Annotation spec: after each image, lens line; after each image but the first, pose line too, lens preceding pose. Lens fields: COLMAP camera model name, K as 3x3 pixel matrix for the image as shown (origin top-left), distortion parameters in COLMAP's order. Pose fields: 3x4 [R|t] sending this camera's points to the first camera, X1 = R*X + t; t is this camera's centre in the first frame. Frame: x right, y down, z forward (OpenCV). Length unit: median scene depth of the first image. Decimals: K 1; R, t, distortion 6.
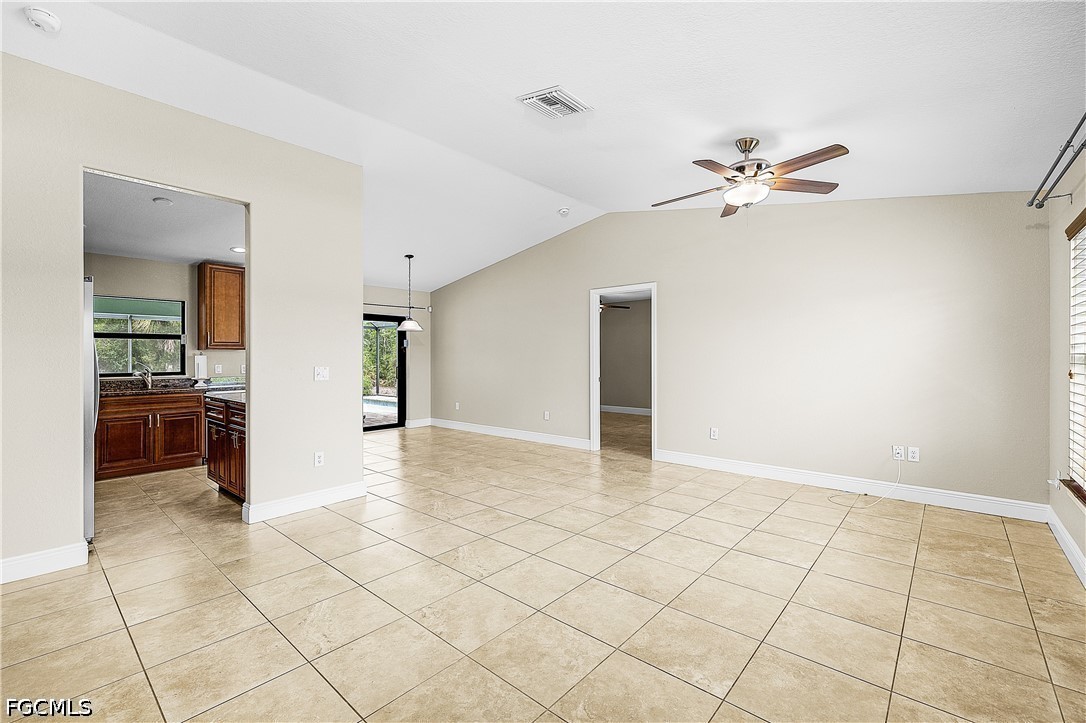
lens RADIAL K [[464.2, 0, 544.9], [0, 464.2, 340.1], [0, 0, 1]] dist [-0.001740, 0.001356]
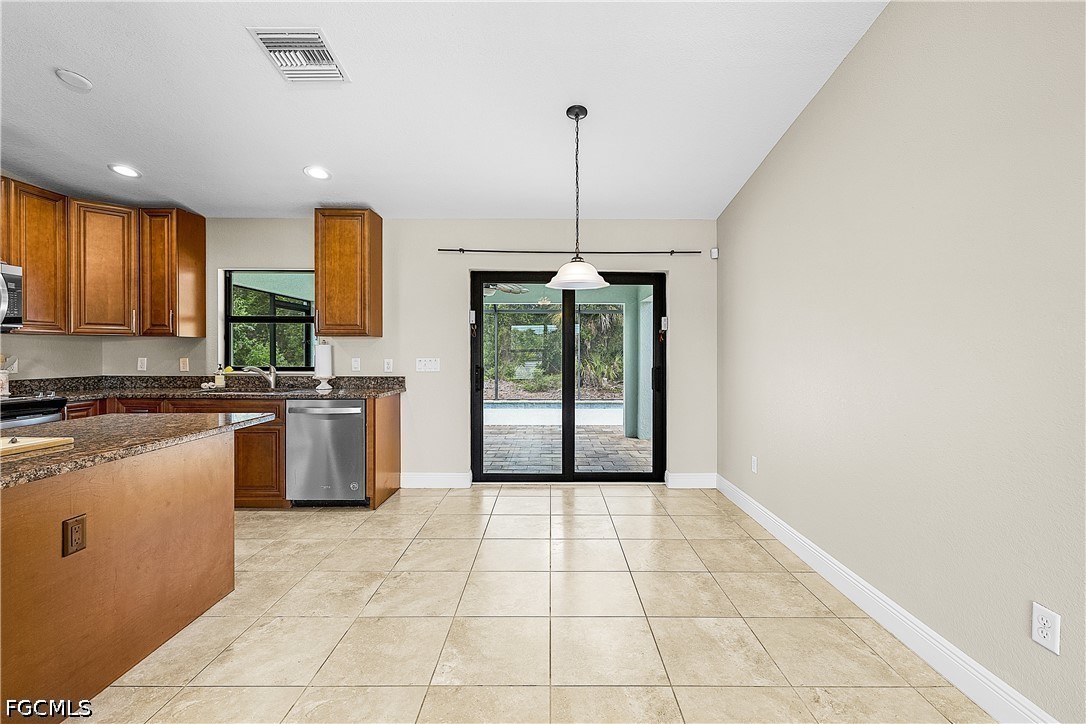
lens RADIAL K [[464.2, 0, 551.6], [0, 464.2, 357.5], [0, 0, 1]] dist [-0.001740, 0.001356]
pose [[0.662382, 0.021497, -0.748858, 0.014709], [0.016196, 0.998944, 0.043002, 0.045192], [0.748991, -0.040612, 0.661334, 1.264271]]
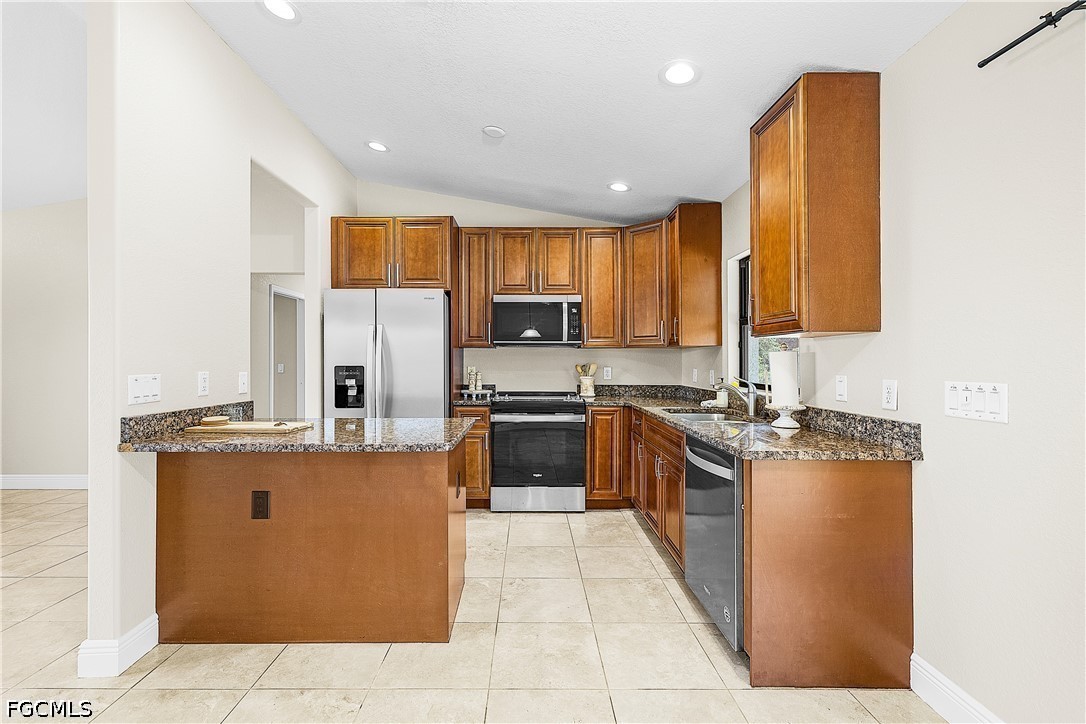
lens RADIAL K [[464.2, 0, 530.9], [0, 464.2, 359.6], [0, 0, 1]] dist [-0.001740, 0.001356]
pose [[-0.752761, 0.006712, -0.658260, -0.477649], [0.027680, 0.999386, -0.021463, 0.069416], [0.657712, -0.034378, -0.752485, 1.844444]]
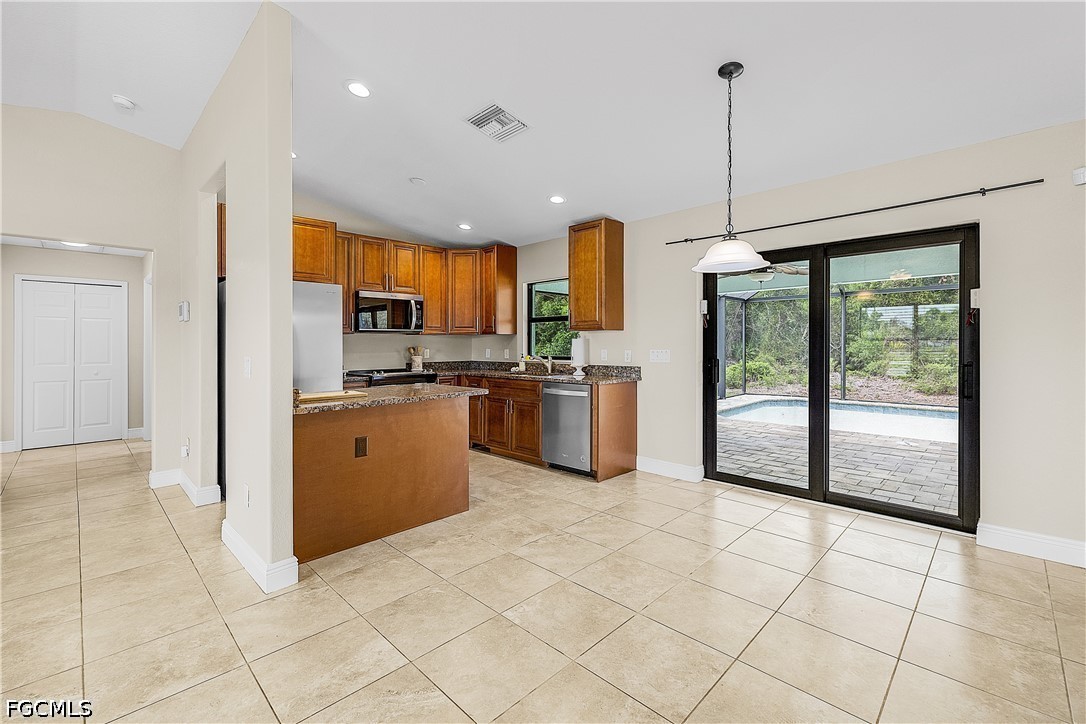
lens RADIAL K [[464.2, 0, 544.4], [0, 464.2, 348.1], [0, 0, 1]] dist [-0.001740, 0.001356]
pose [[-0.062934, 0.019867, -0.997820, 0.158342], [0.040955, 0.999011, 0.017308, 0.054699], [0.997177, -0.039776, -0.063686, 1.575228]]
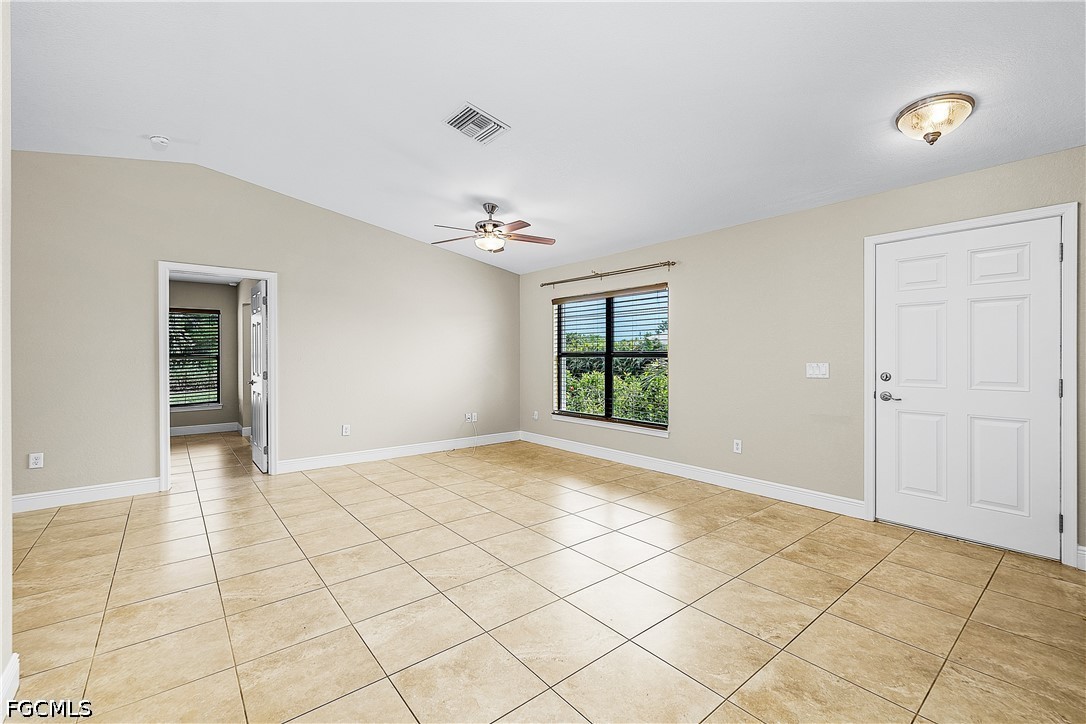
lens RADIAL K [[464.2, 0, 544.8], [0, 464.2, 362.8], [0, 0, 1]] dist [-0.001740, 0.001356]
pose [[0.162002, -0.009058, 0.986749, -0.825326], [-0.033396, 0.999335, 0.014656, 0.025131], [-0.986225, -0.035328, 0.161592, 0.542794]]
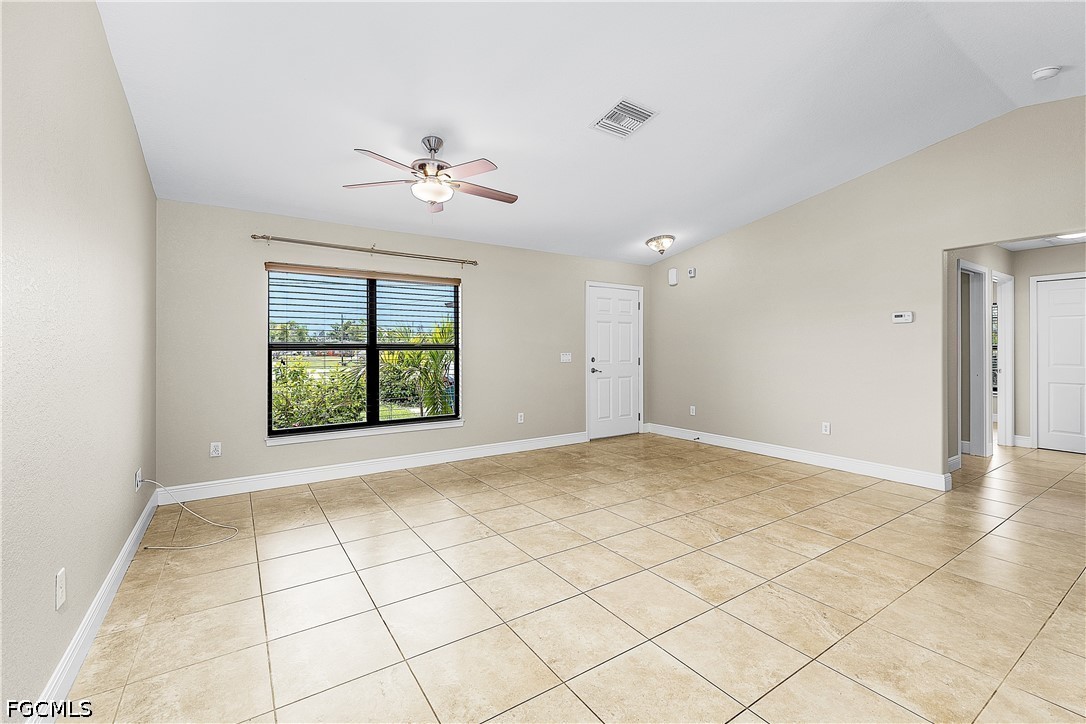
lens RADIAL K [[464.2, 0, 547.1], [0, 464.2, 353.9], [0, 0, 1]] dist [-0.001740, 0.001356]
pose [[-0.967218, 0.006525, 0.253863, -0.065685], [0.000659, 0.999731, -0.023185, 0.062190], [-0.253946, -0.022258, -0.966962, 1.701647]]
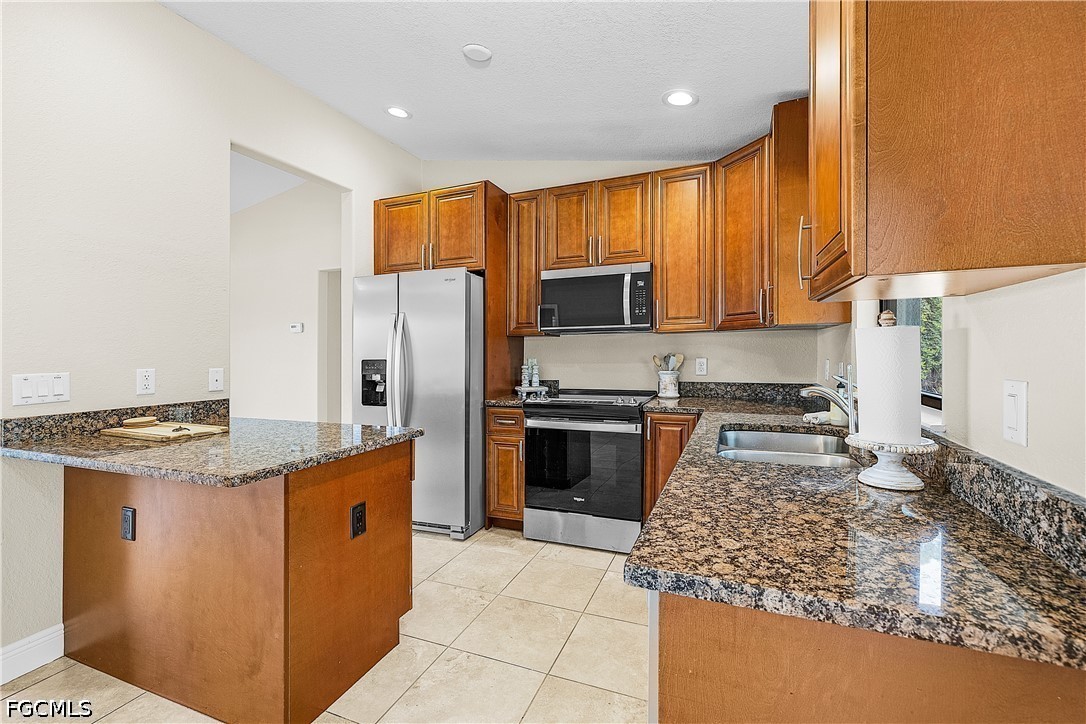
lens RADIAL K [[464.2, 0, 545.0], [0, 464.2, 358.5], [0, 0, 1]] dist [-0.001740, 0.001356]
pose [[-0.945039, 0.026474, -0.325883, -0.849639], [0.032153, 0.999410, -0.012051, 0.070225], [0.325372, -0.021866, -0.945333, 1.810275]]
